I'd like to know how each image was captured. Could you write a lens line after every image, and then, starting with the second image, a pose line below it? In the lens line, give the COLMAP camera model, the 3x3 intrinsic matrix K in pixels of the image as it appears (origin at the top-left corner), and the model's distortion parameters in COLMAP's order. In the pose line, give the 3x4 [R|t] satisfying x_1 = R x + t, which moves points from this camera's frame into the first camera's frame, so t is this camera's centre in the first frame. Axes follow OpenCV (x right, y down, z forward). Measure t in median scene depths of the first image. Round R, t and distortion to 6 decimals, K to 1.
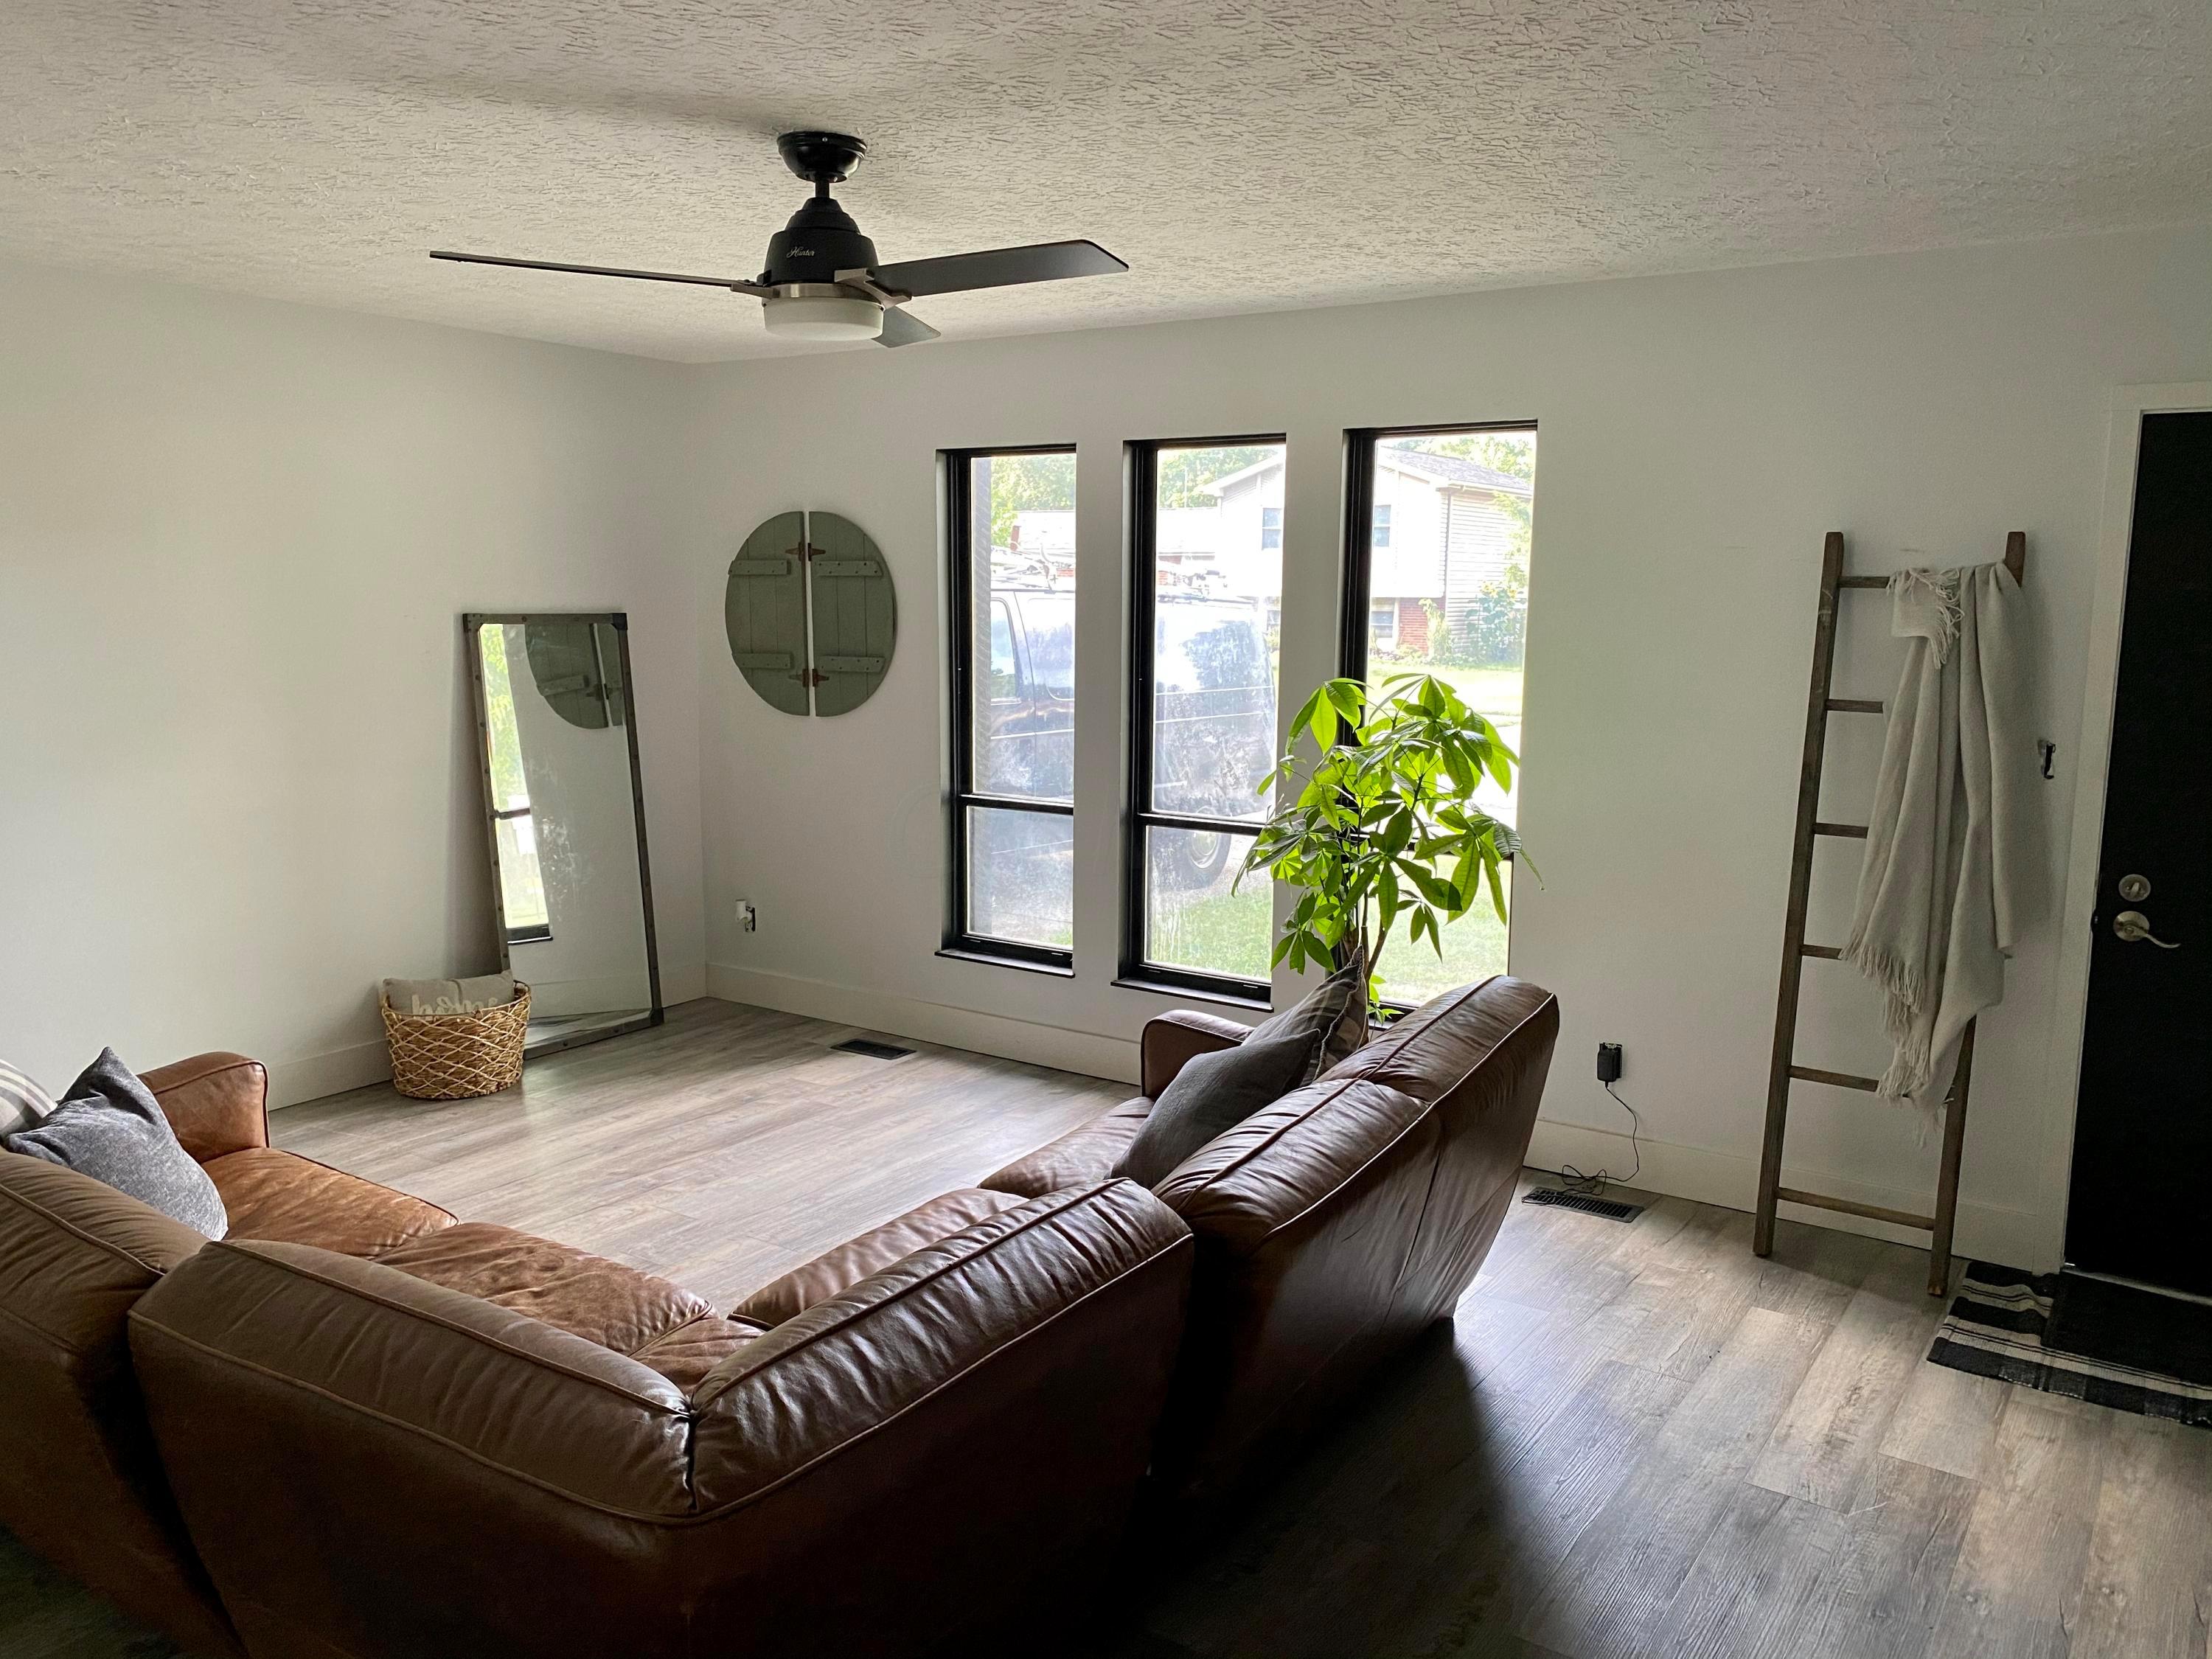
lens RADIAL K [[1653.5, 0, 1106.0], [0, 1653.5, 829.5], [0, 0, 1]] dist [0.002583, -0.000894]
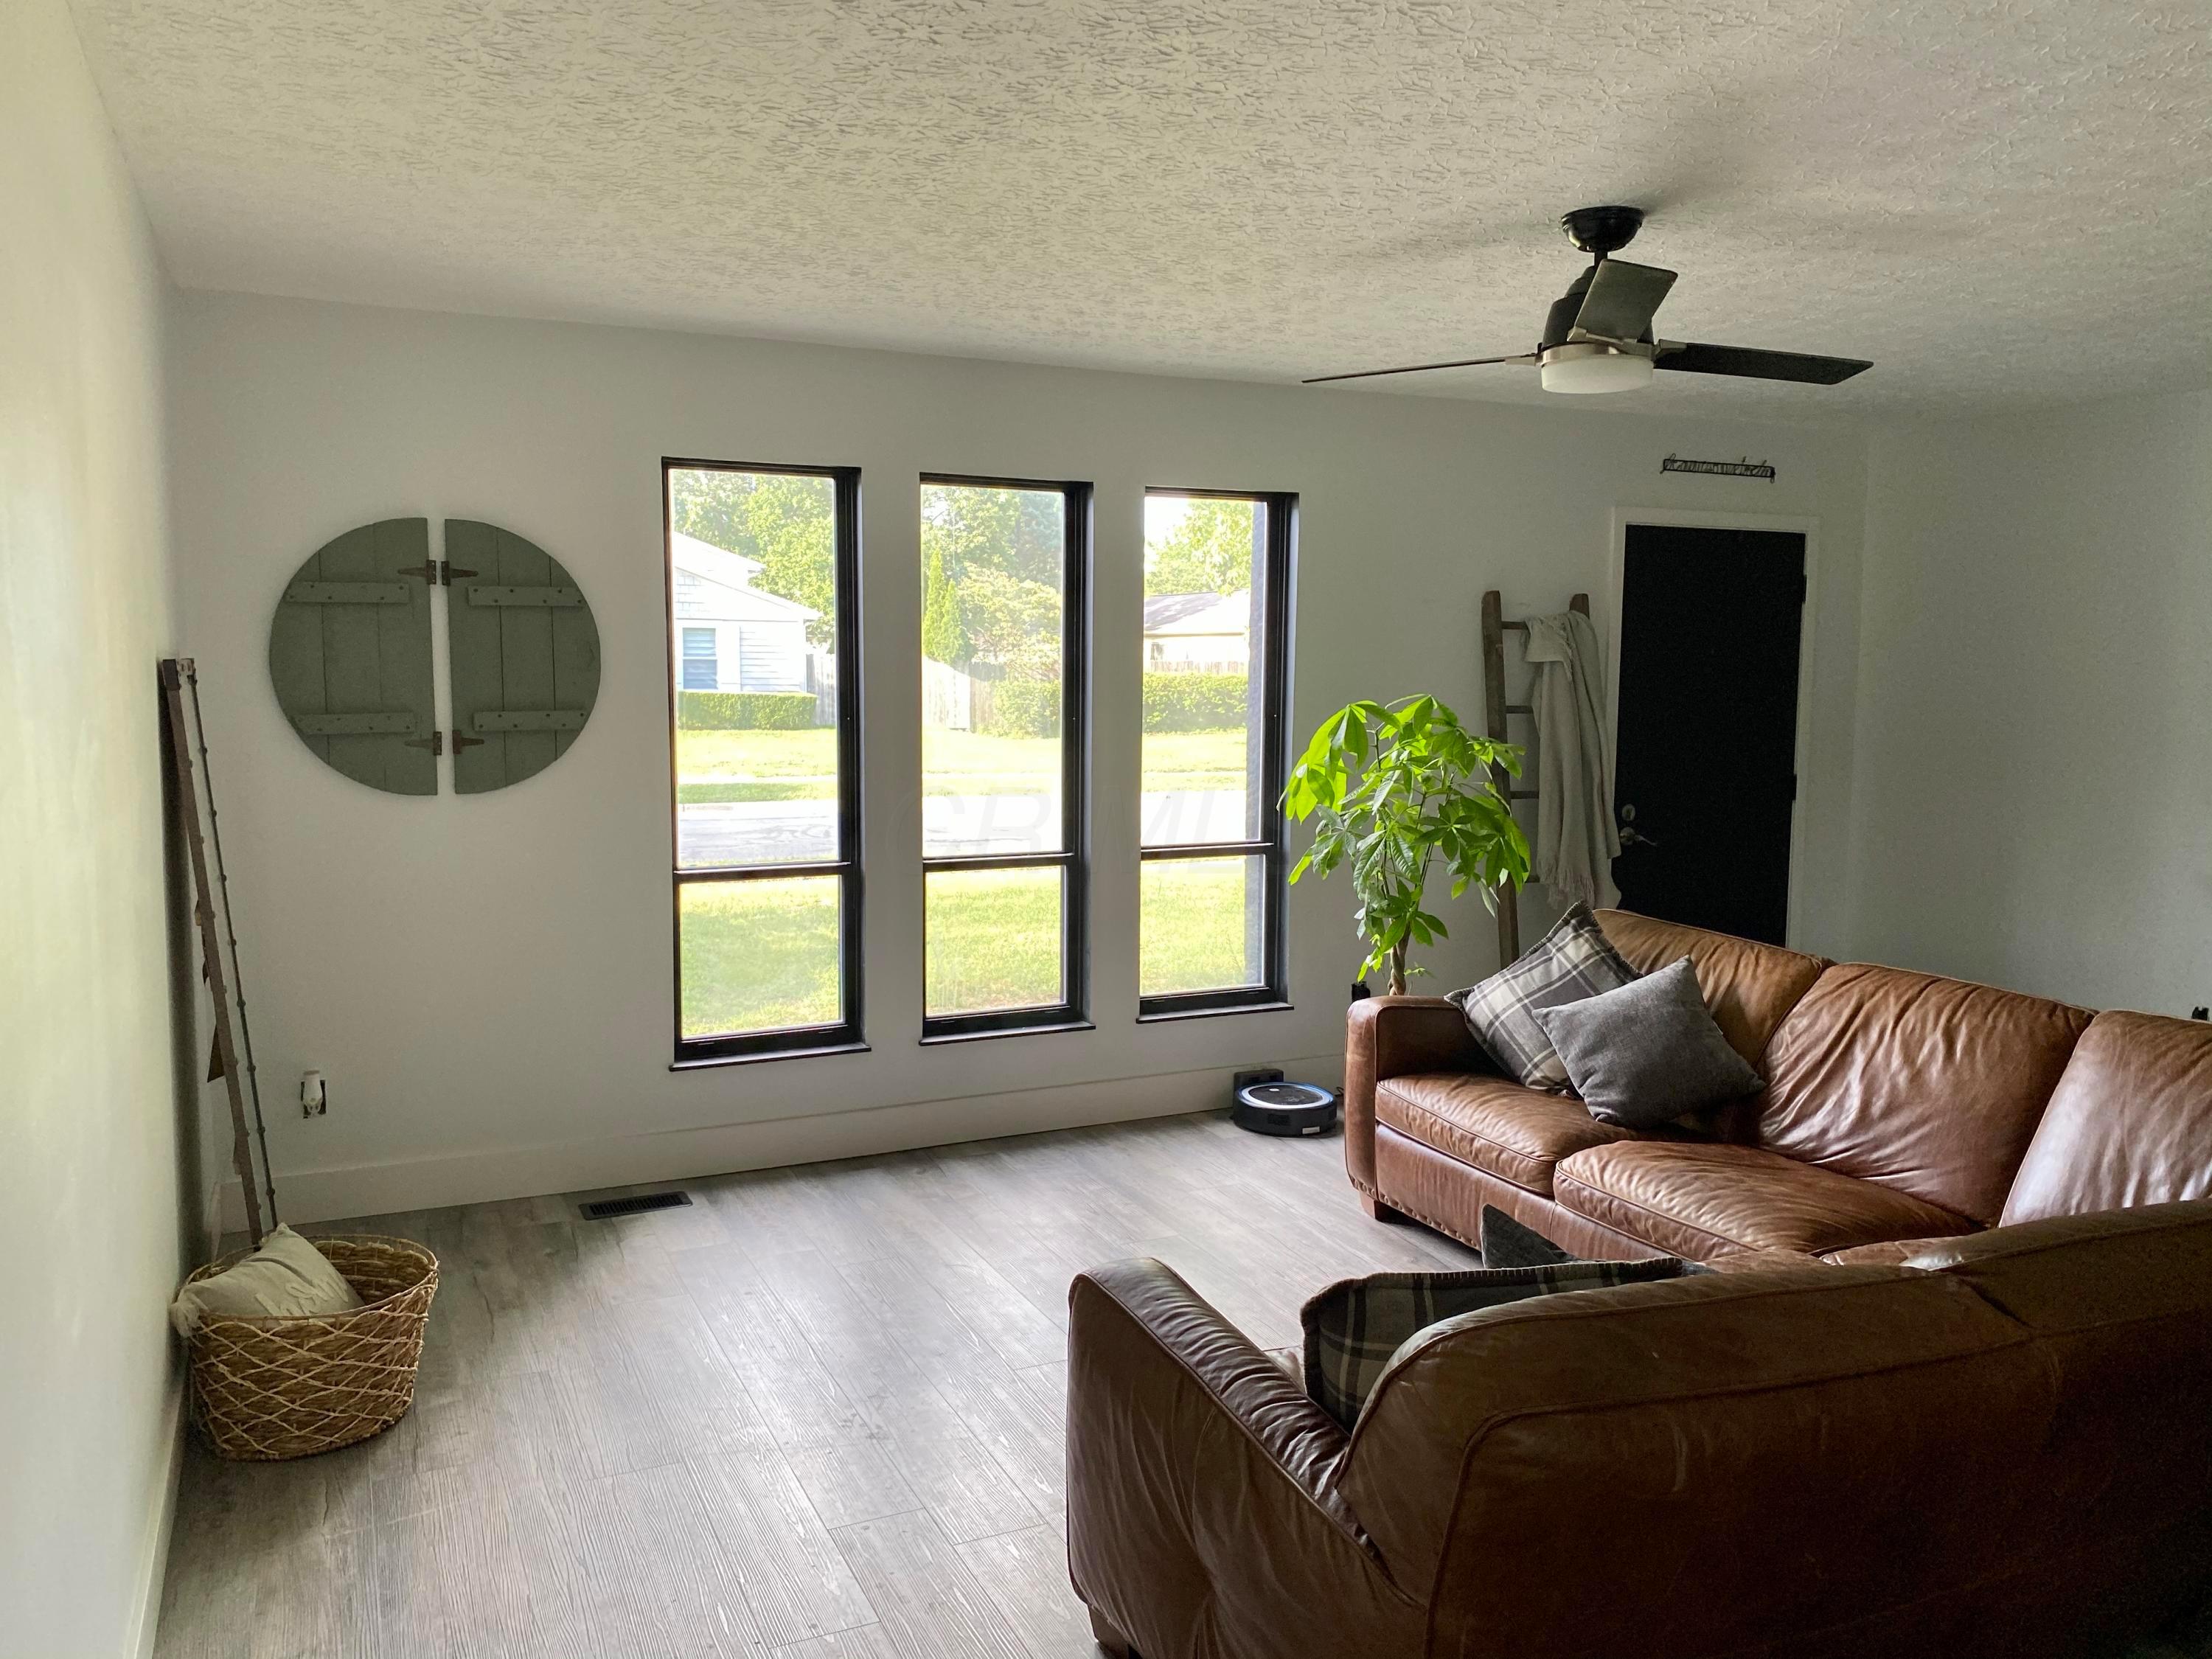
lens RADIAL K [[1692.8, 0, 1106.0], [0, 1692.8, 829.5], [0, 0, 1]] dist [0.011475, 0.003815]
pose [[0.509675, -0.090945, 0.855547, -0.717307], [0.124808, 0.991694, 0.031066, -0.042869], [-0.851266, 0.090946, 0.516793, 0.383161]]
